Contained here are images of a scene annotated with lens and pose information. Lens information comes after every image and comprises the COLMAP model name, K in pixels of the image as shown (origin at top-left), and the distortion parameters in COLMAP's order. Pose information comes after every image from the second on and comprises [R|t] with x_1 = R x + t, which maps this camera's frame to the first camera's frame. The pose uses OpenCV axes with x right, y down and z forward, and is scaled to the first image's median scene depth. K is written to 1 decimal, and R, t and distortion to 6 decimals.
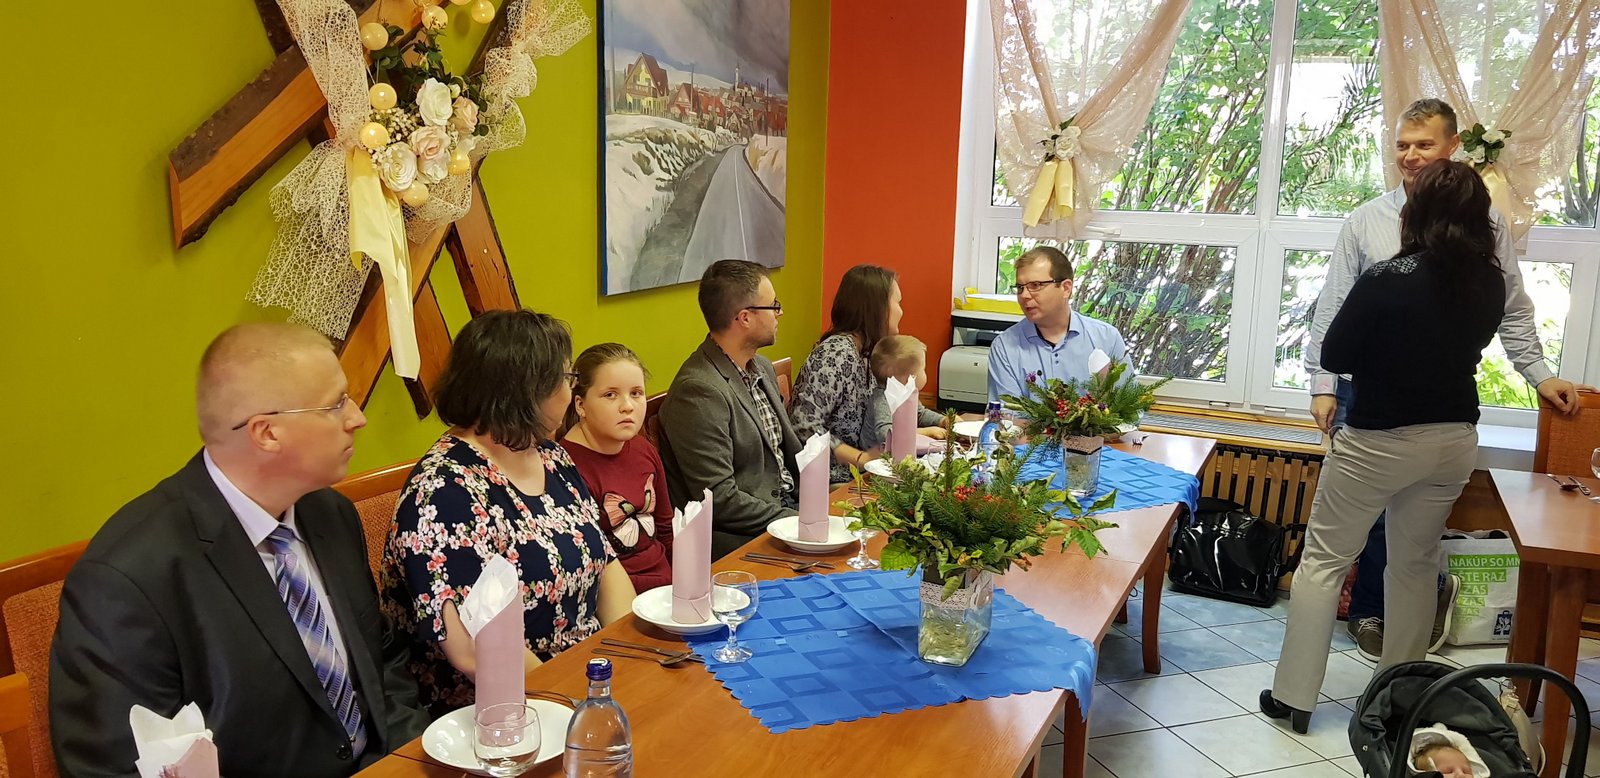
lens RADIAL K [[1285.4, 0, 805.6], [0, 1285.4, 407.2], [0, 0, 1]] dist [0.054280, -0.096222]
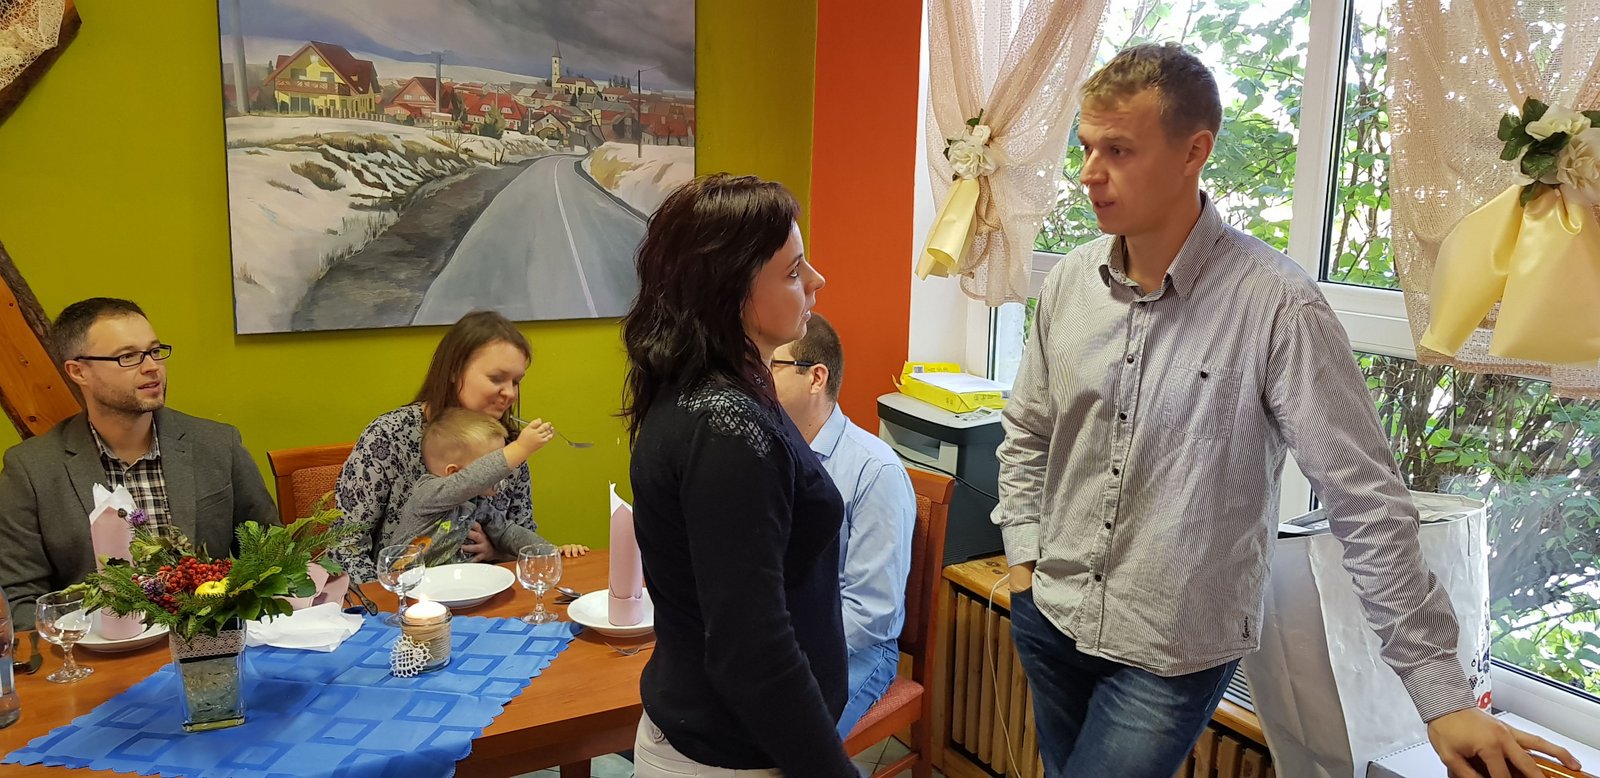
lens RADIAL K [[1285.4, 0, 850.7], [0, 1285.4, 386.4], [0, 0, 1]] dist [0.054280, -0.096222]
pose [[0.824553, 0.098219, -0.557195, 0.619038], [-0.115847, 0.993260, 0.003652, -0.099698], [0.553798, 0.061538, 0.830374, 0.518402]]
